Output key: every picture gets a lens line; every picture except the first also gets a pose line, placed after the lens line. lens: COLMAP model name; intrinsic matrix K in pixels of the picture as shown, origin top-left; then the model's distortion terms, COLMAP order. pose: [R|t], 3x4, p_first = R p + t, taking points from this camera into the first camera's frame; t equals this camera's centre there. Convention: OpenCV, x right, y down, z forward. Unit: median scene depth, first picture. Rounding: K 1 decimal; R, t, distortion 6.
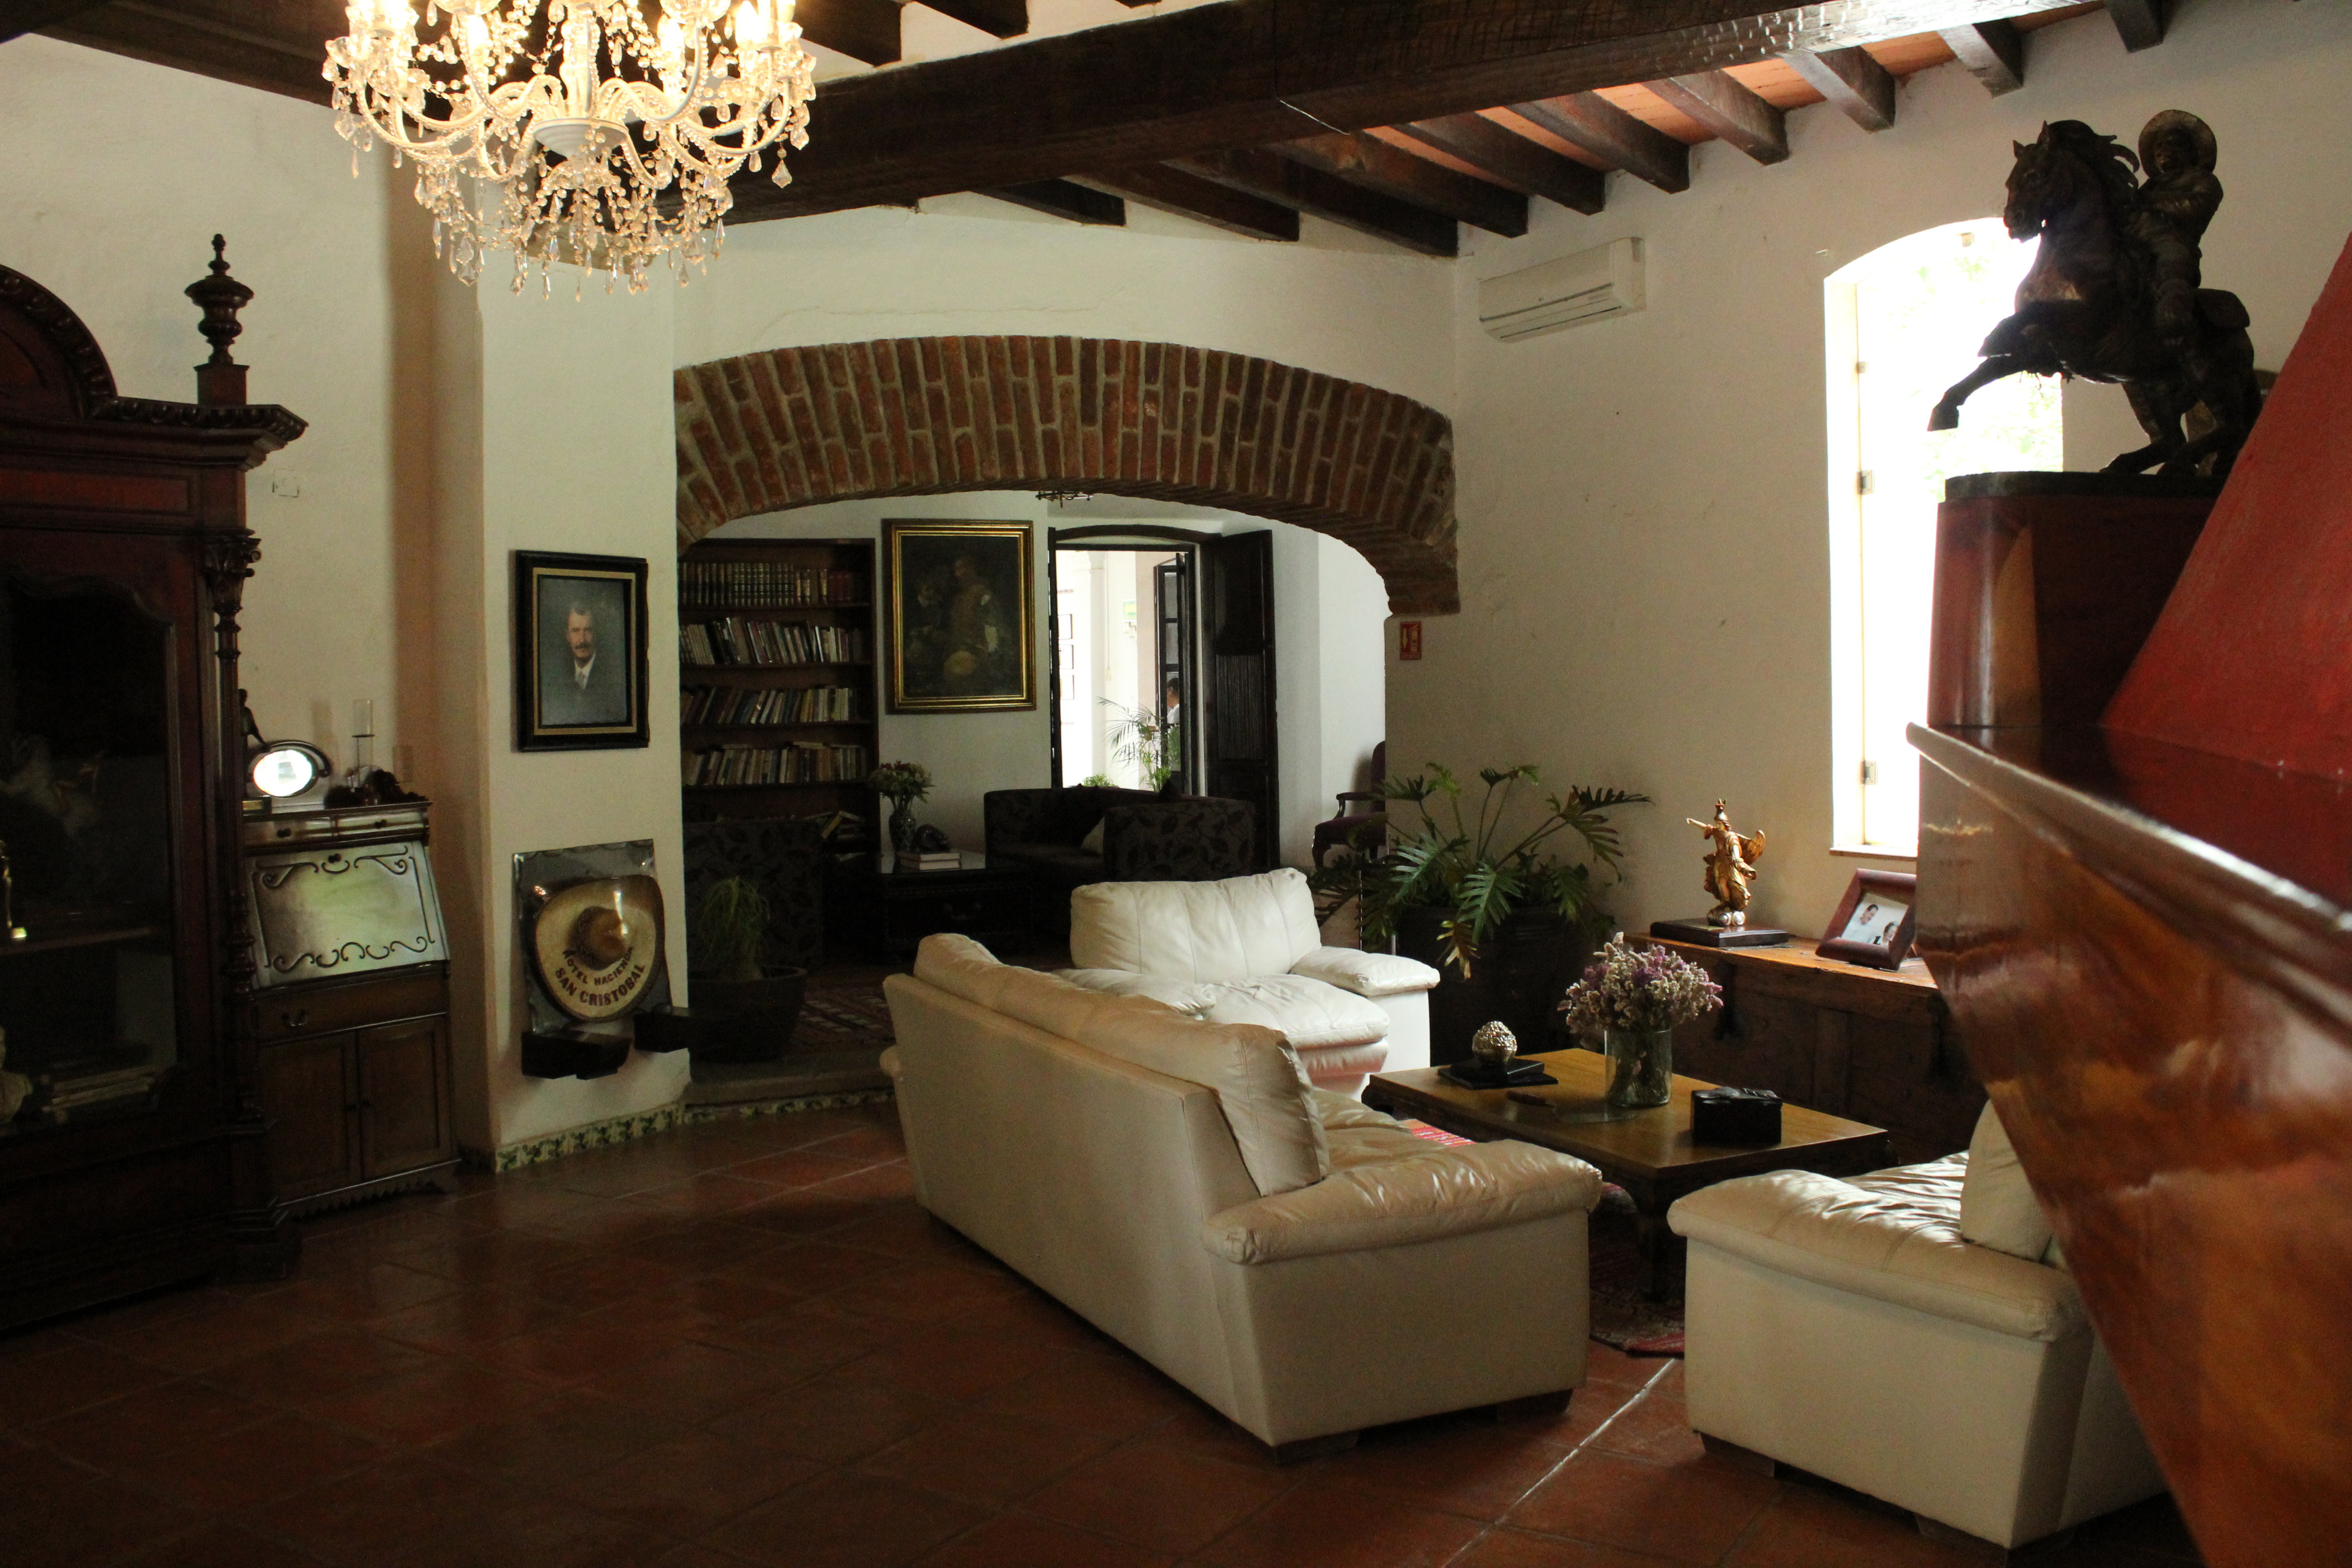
lens RADIAL K [[2005.0, 0, 1181.0], [0, 2005.0, 792.2], [0, 0, 1]] dist [-0.125636, 0.096019]
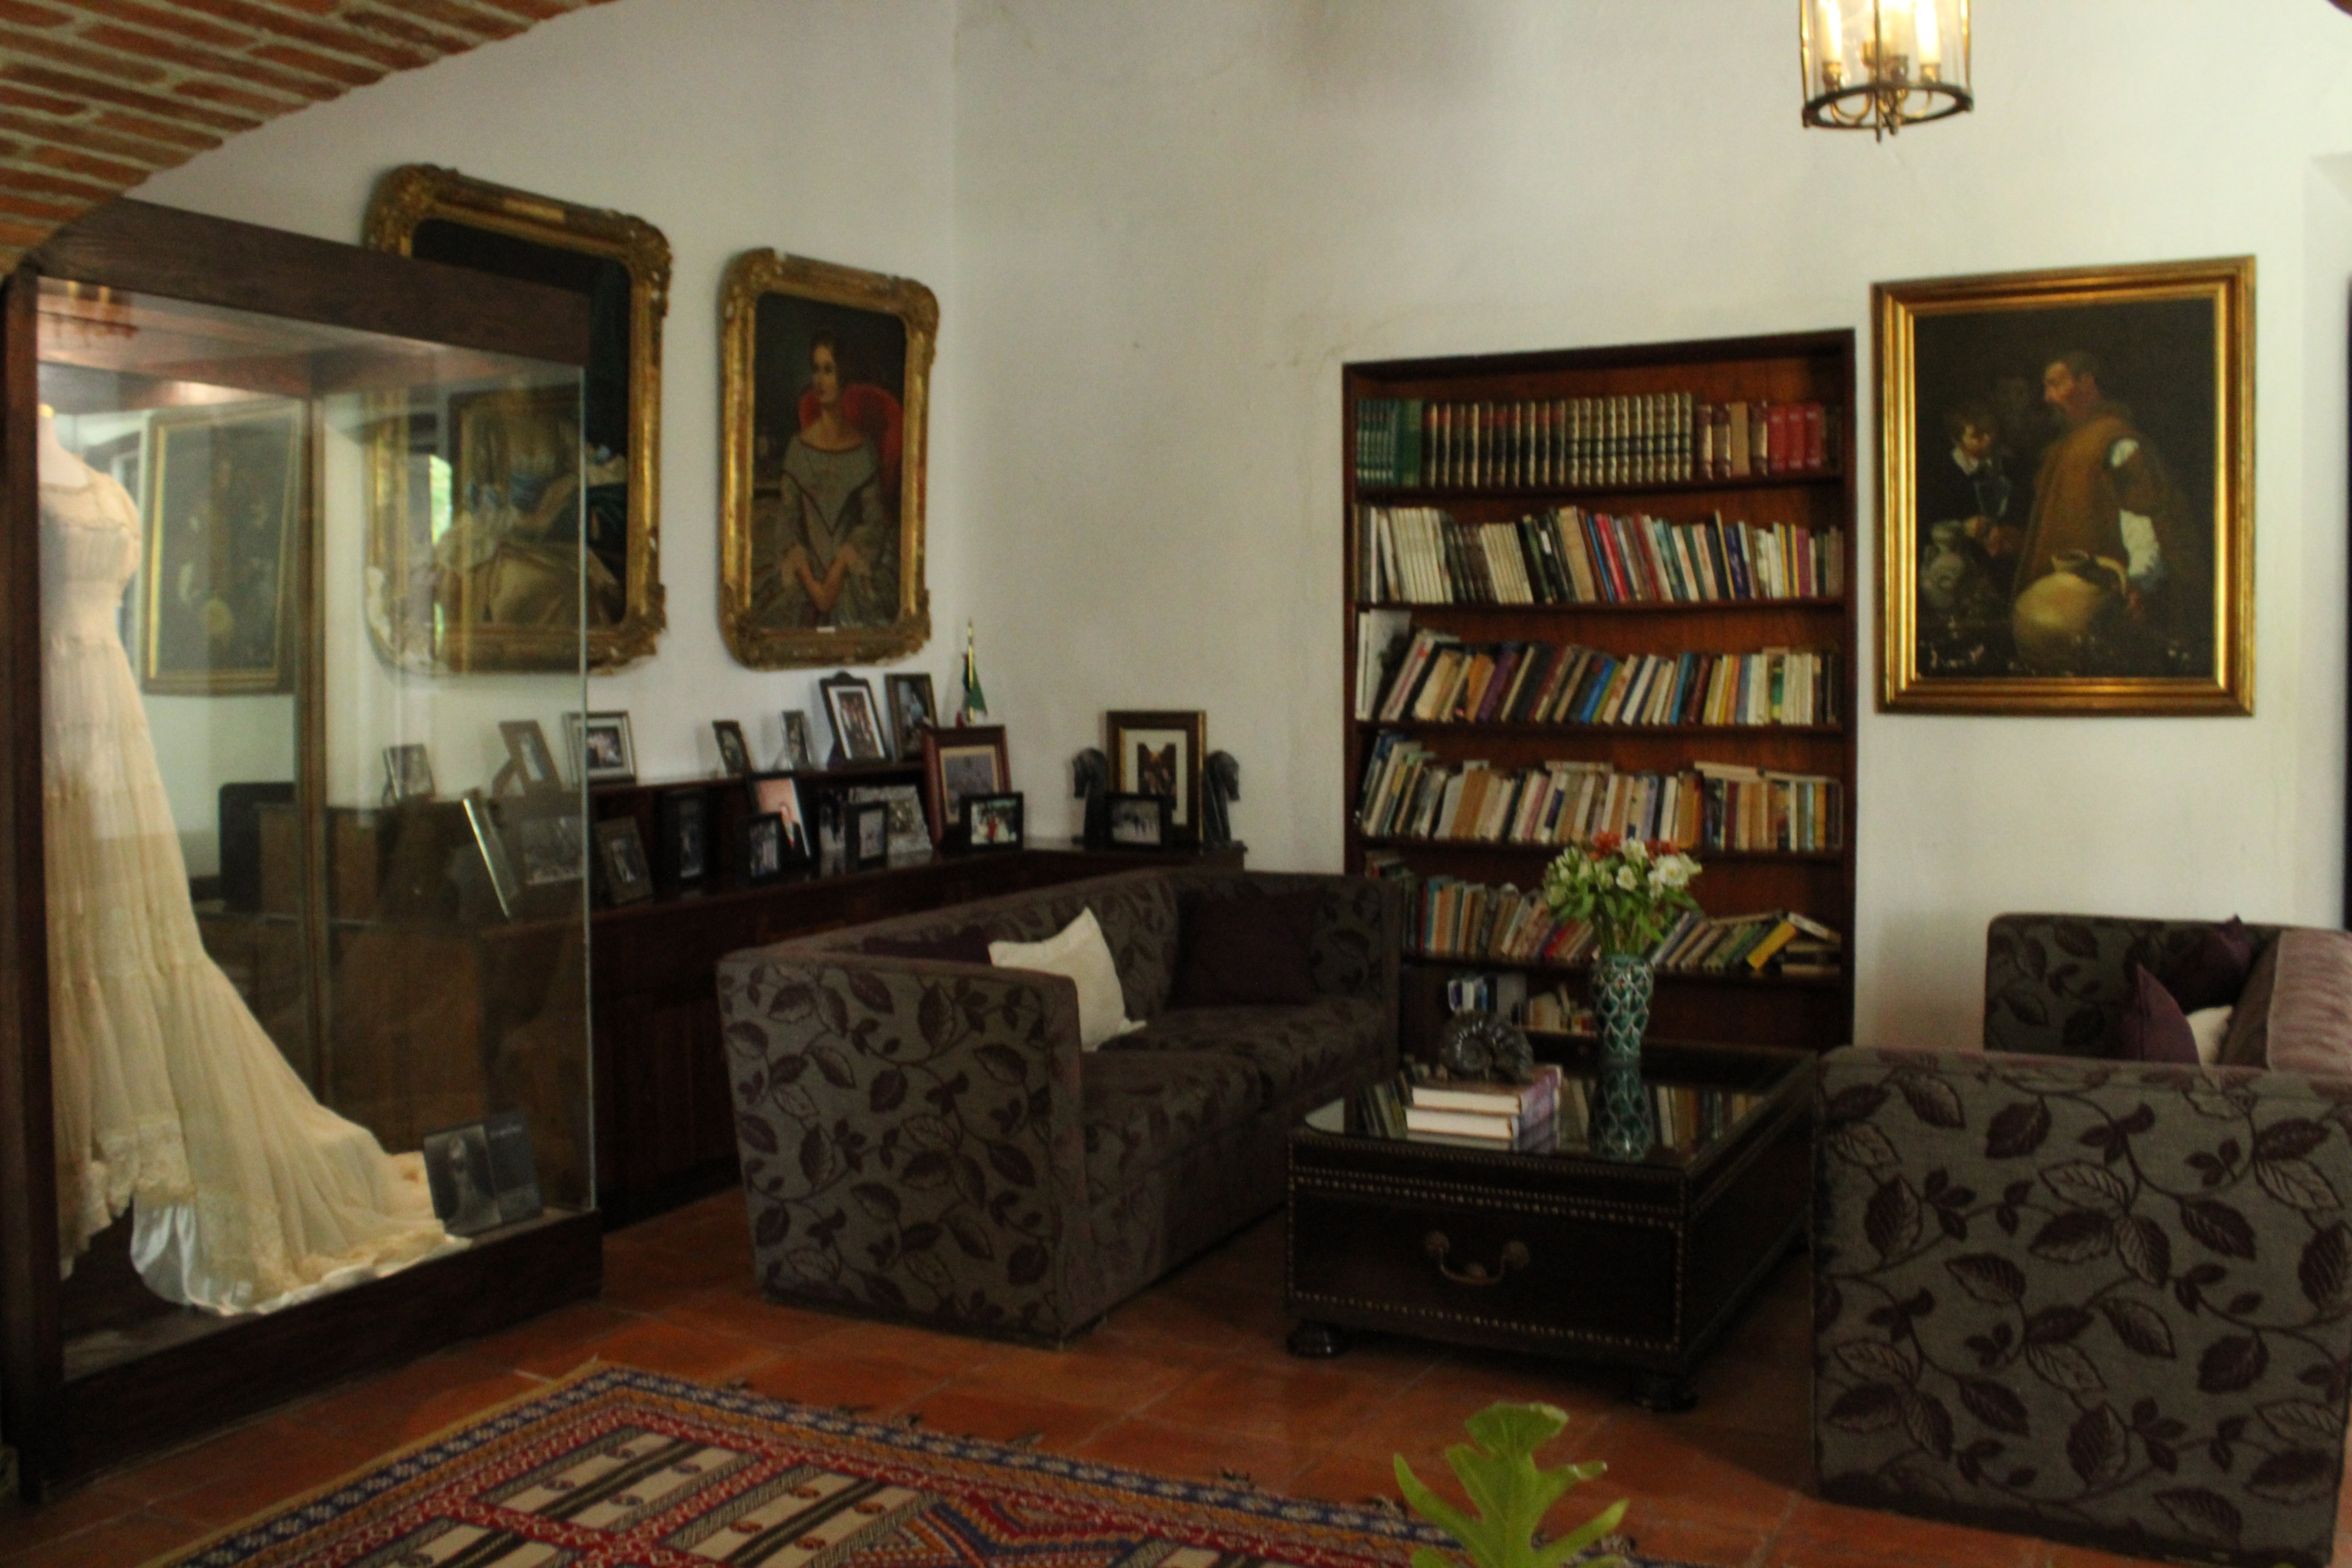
lens RADIAL K [[2134.3, 0, 1170.1], [0, 2134.3, 766.1], [0, 0, 1]] dist [-0.113295, 0.000000]
pose [[0.600946, 0.060942, -0.796963, 0.165860], [-0.052635, 0.997942, 0.036621, -0.043853], [0.797554, 0.019940, 0.602917, 0.706401]]
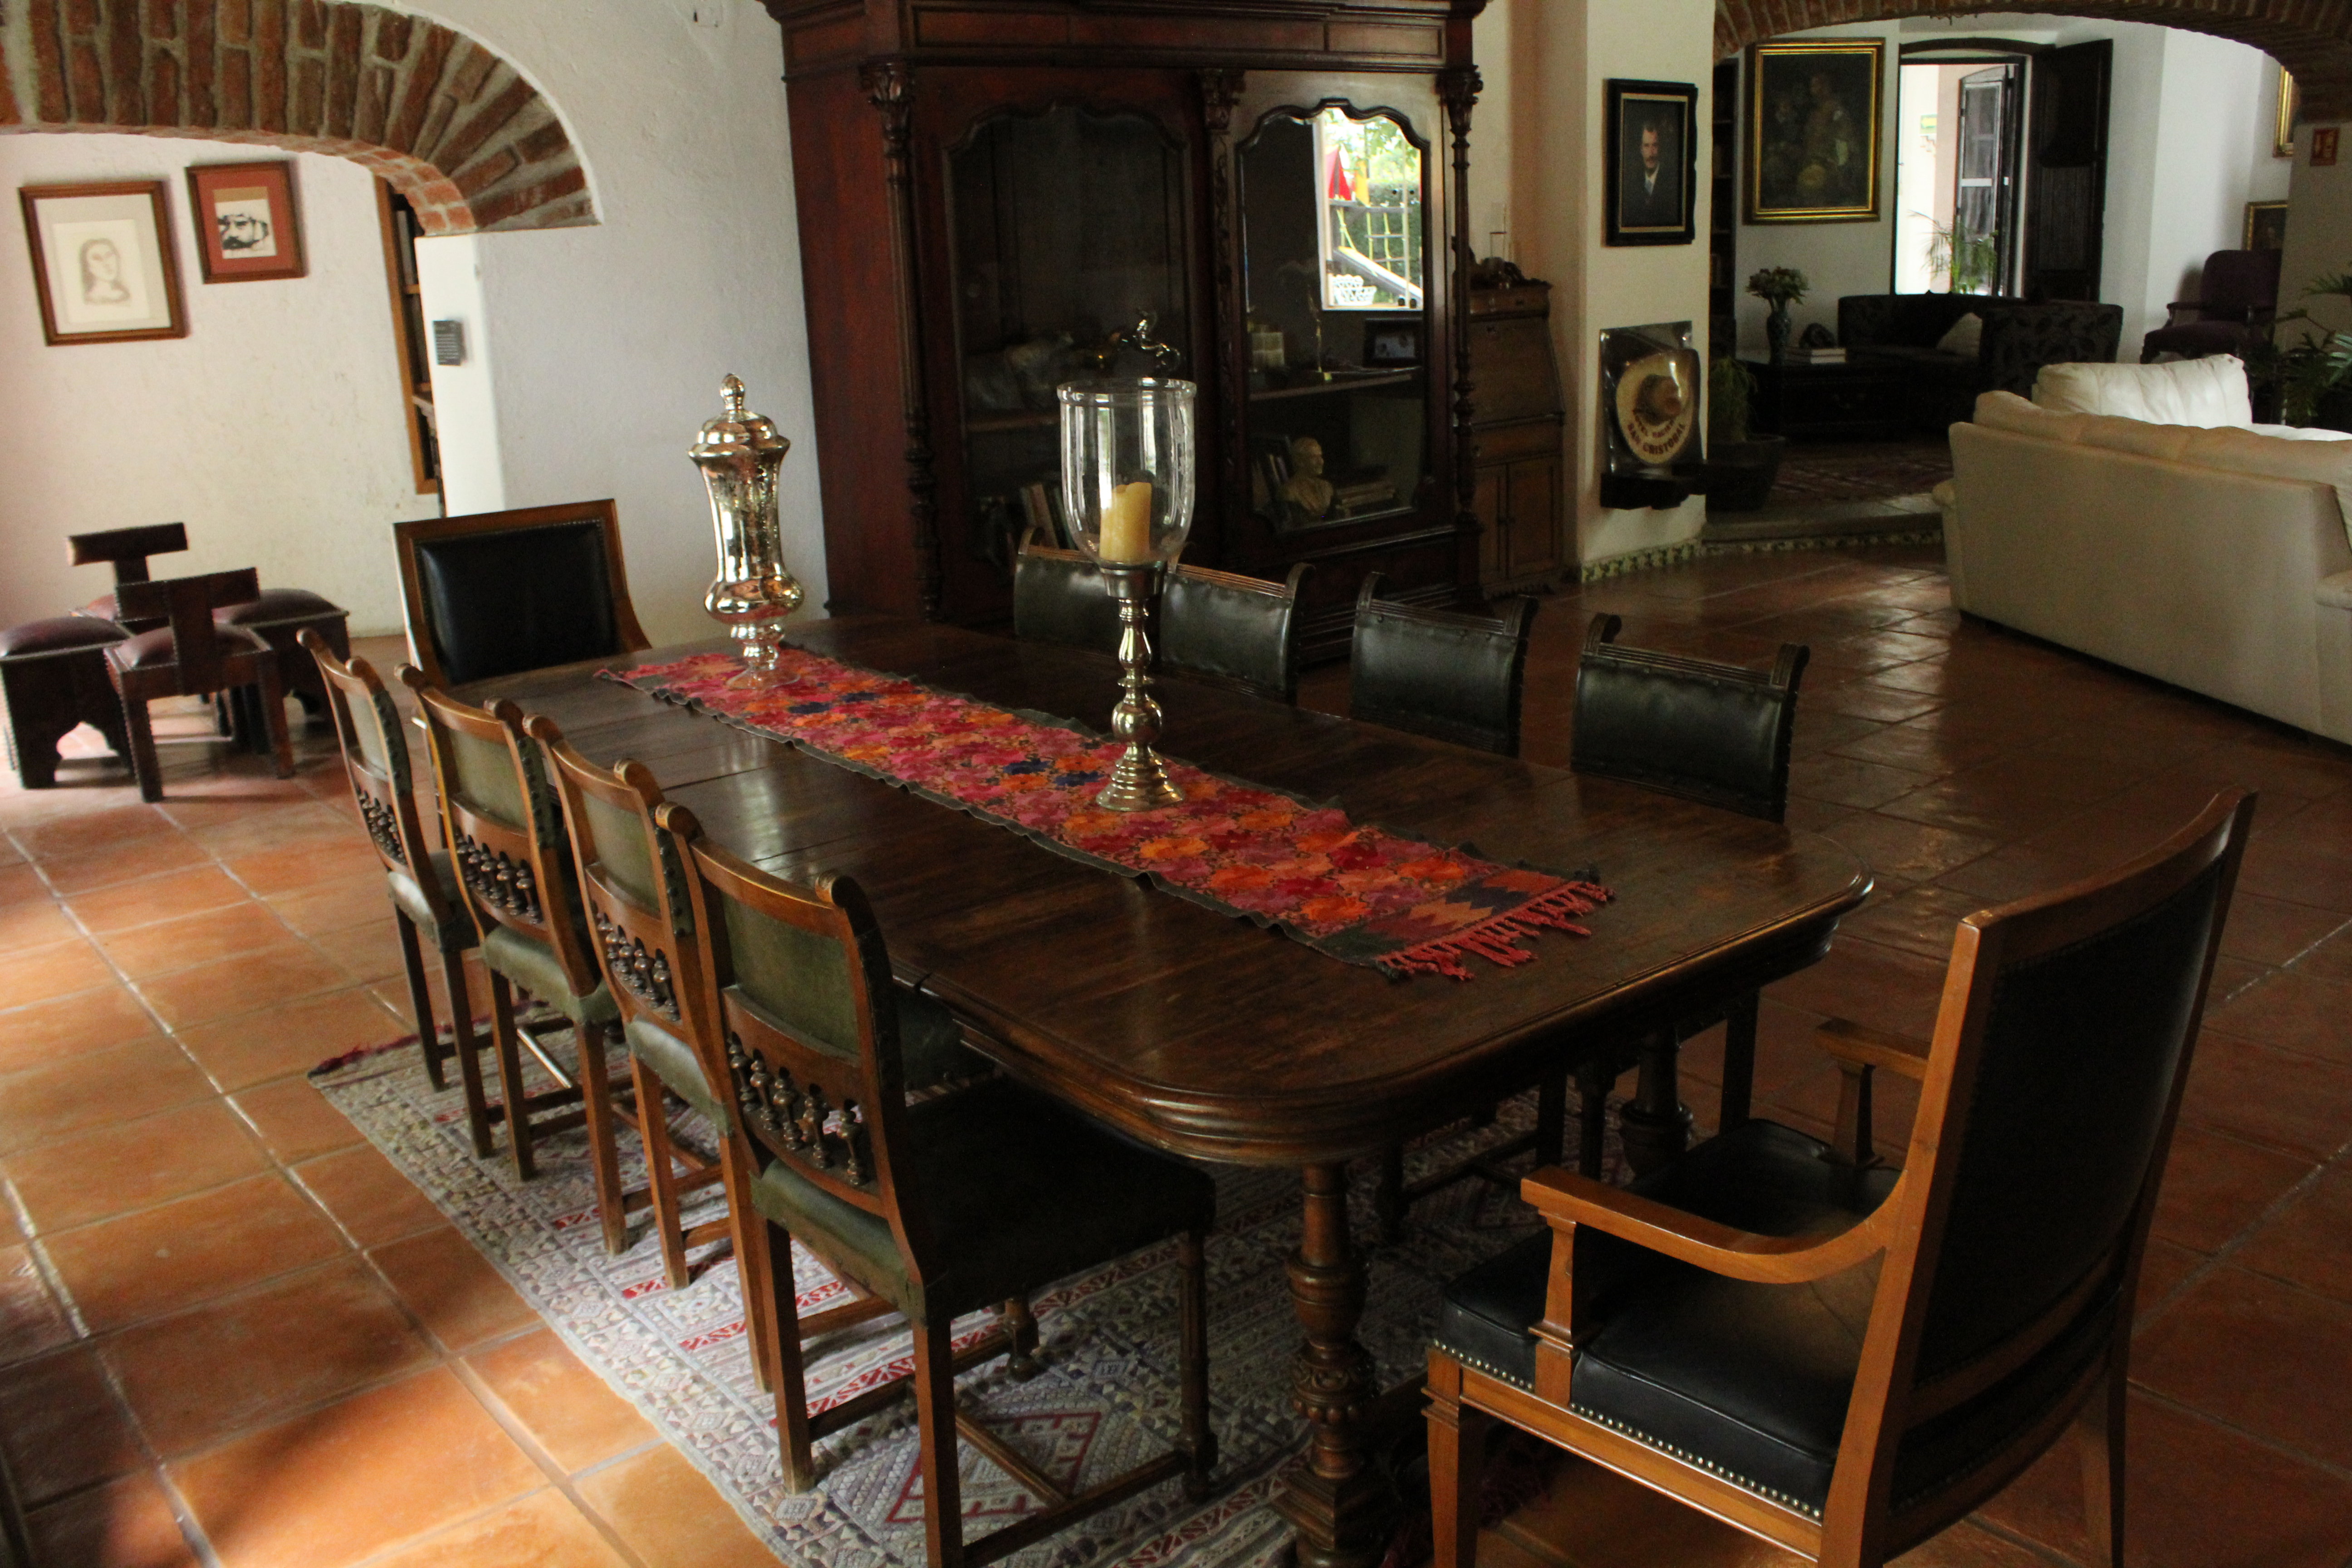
lens RADIAL K [[2005.0, 0, 1181.8], [0, 2005.0, 798.3], [0, 0, 1]] dist [-0.125636, 0.096019]
pose [[0.953785, 0.061821, -0.294063, -0.125440], [0.008308, 0.972808, 0.231462, 0.016828], [0.300376, -0.223208, 0.927336, -0.190539]]
